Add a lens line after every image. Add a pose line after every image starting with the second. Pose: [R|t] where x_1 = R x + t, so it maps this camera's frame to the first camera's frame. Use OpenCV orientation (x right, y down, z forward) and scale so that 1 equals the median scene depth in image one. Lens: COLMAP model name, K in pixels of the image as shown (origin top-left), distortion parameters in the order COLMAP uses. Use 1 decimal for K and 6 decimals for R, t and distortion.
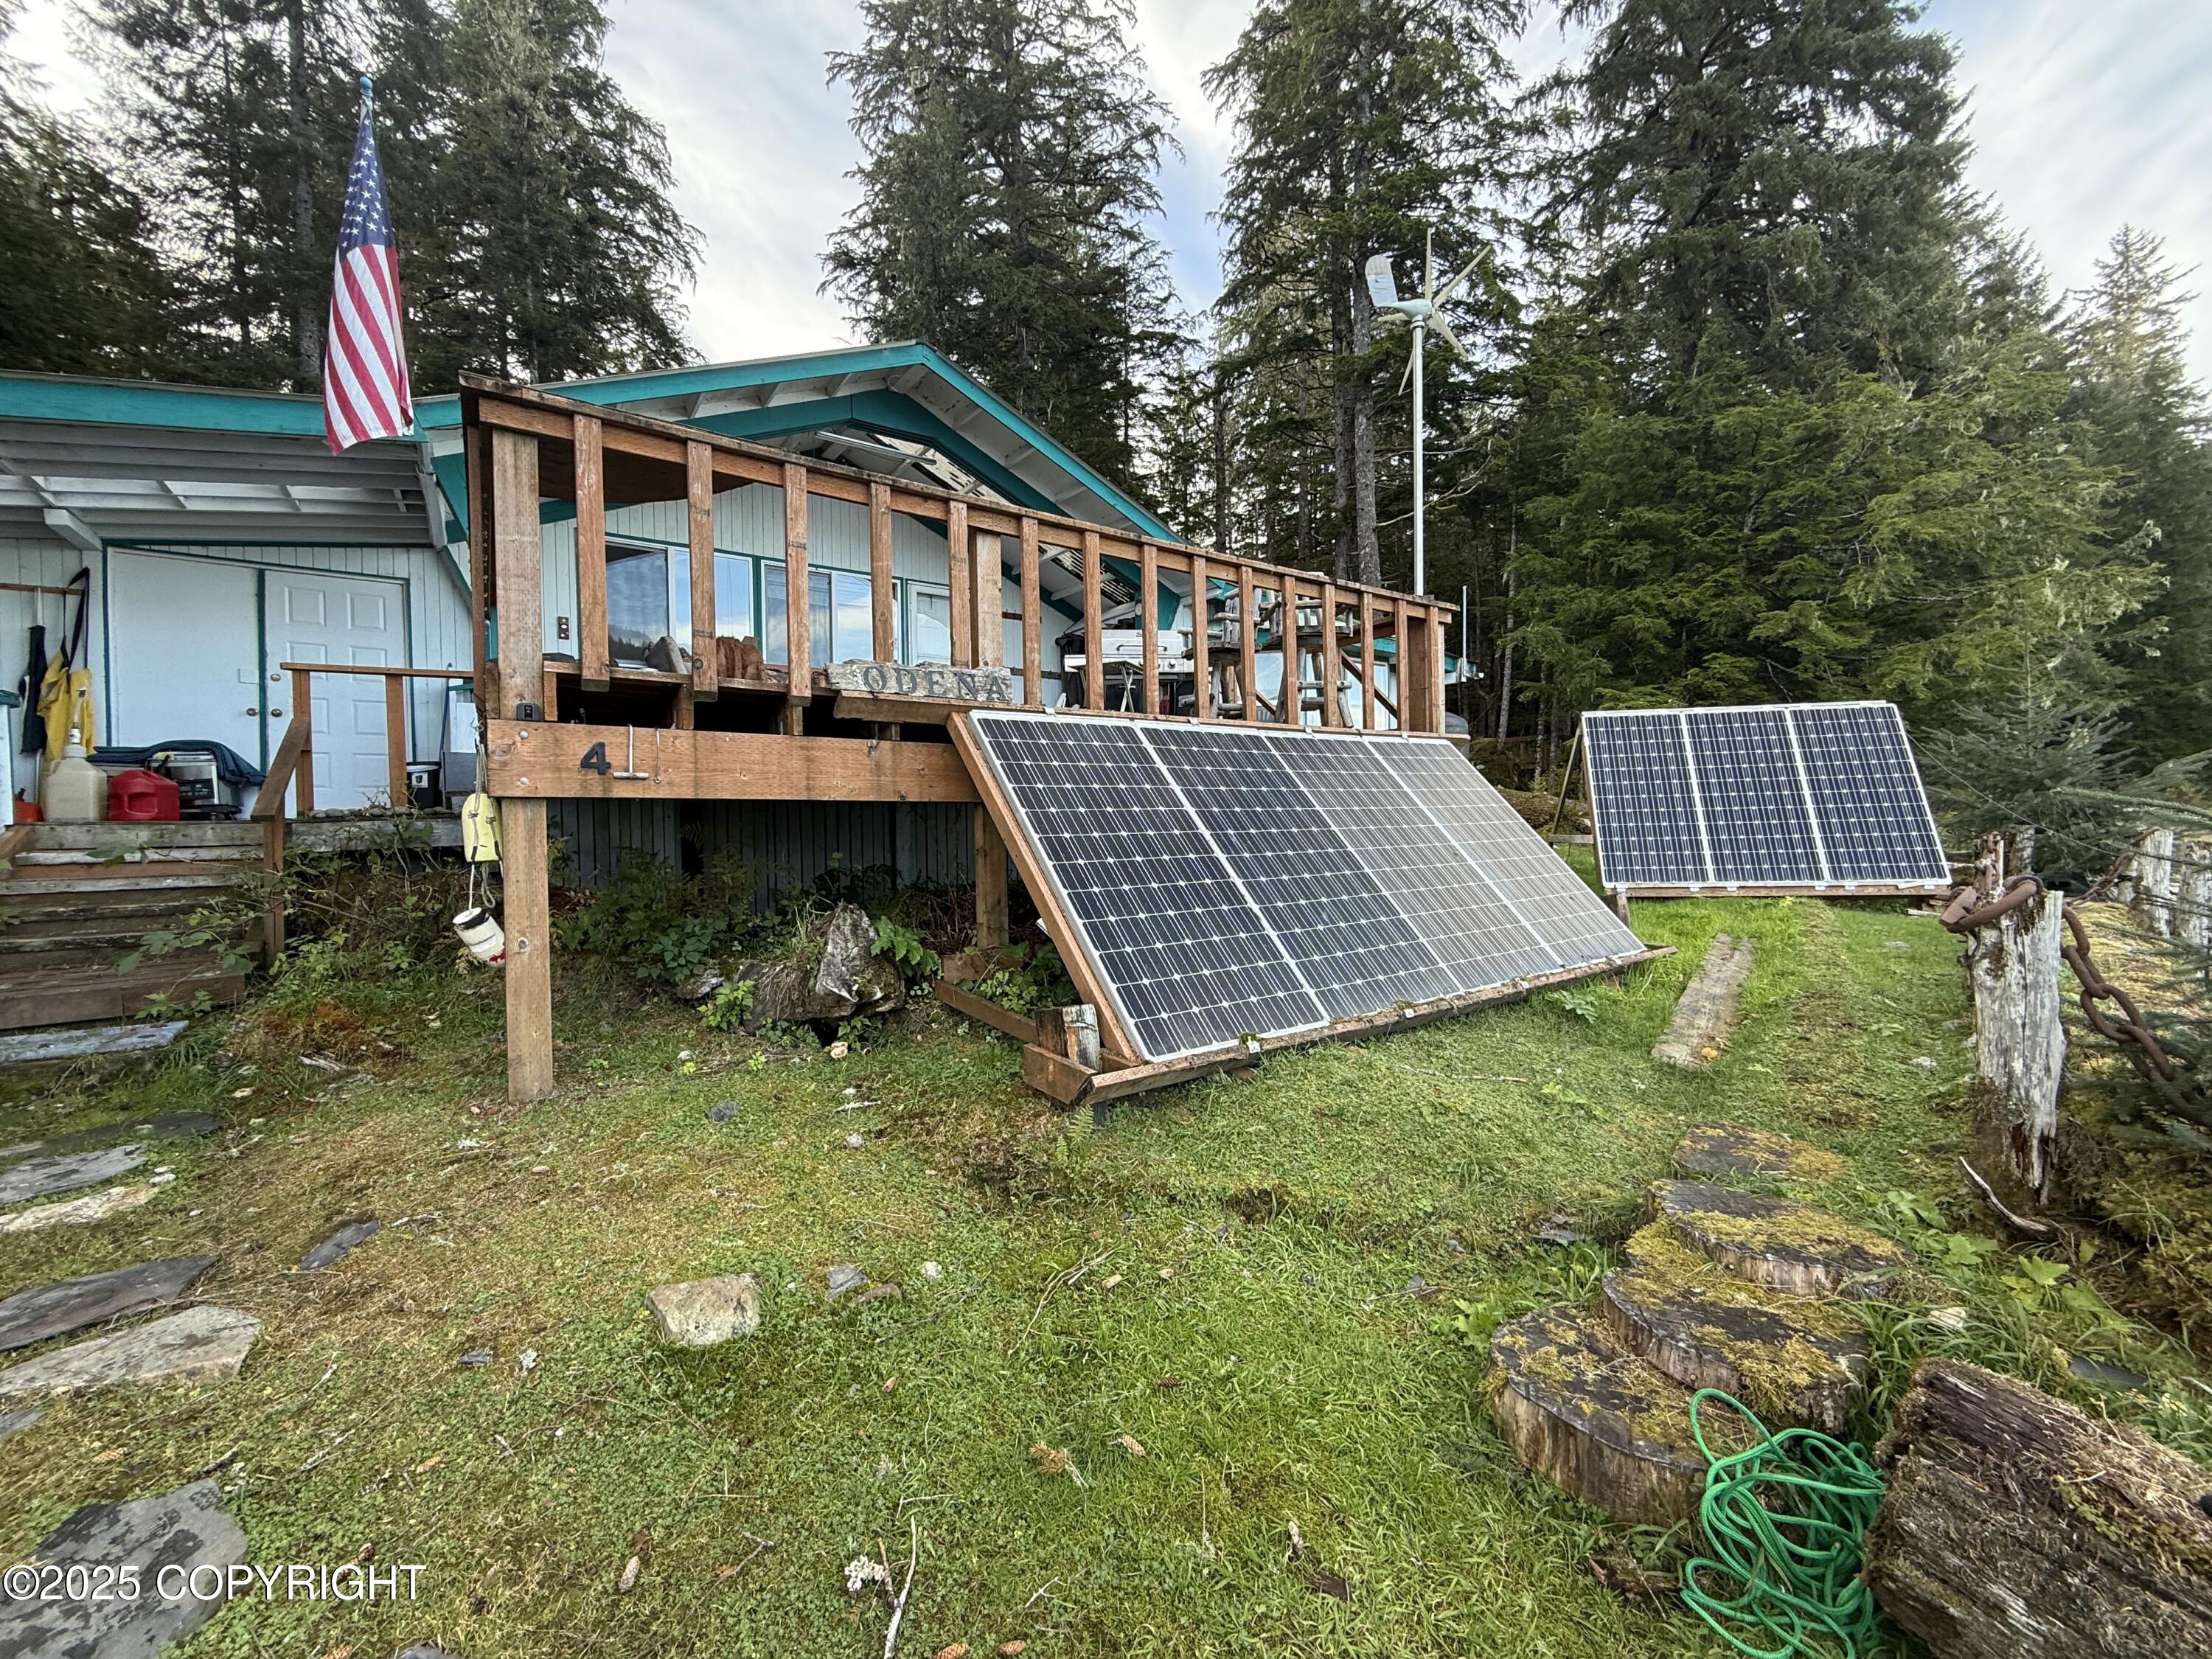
lens RADIAL K [[874.6, 0, 1101.6], [0, 874.6, 831.0], [0, 0, 1]] dist [-0.000100, -0.000622]
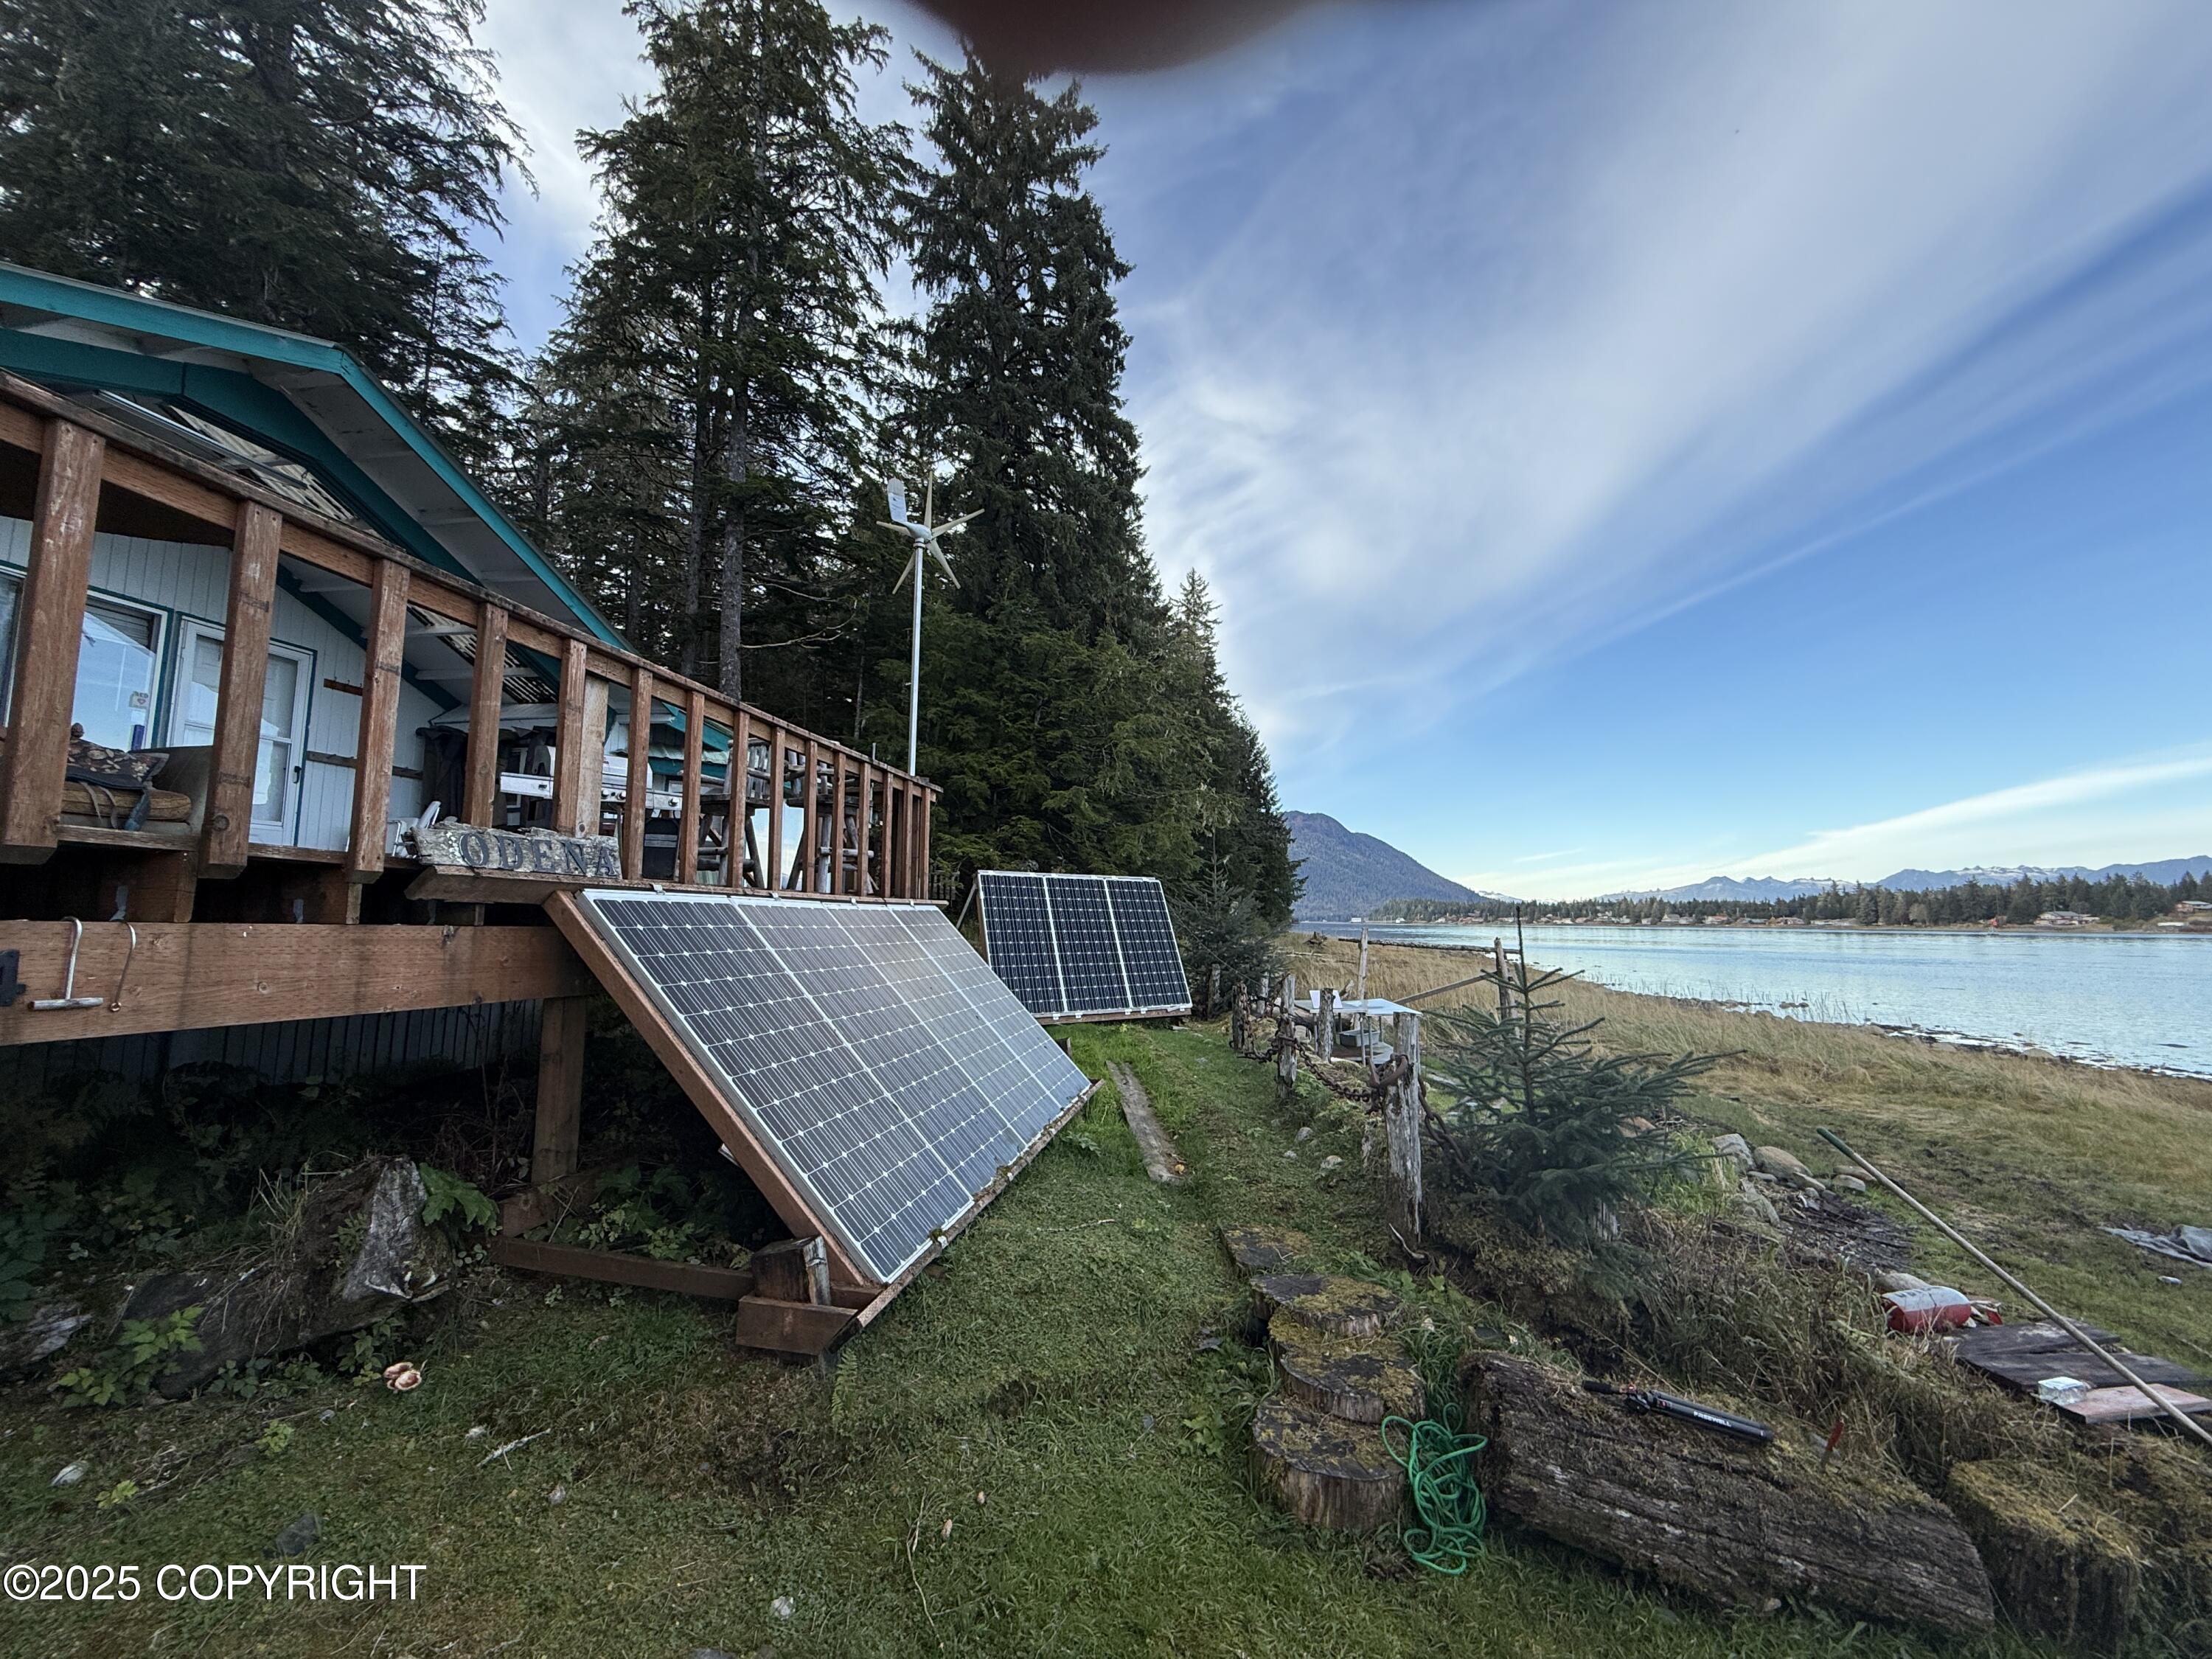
lens RADIAL K [[874.6, 0, 1101.6], [0, 874.6, 831.0], [0, 0, 1]] dist [-0.000100, -0.000622]
pose [[0.716773, 0.095729, 0.690704, -0.184795], [-0.011304, 0.991997, -0.125756, -0.046171], [-0.697215, 0.082331, 0.712119, 0.027012]]
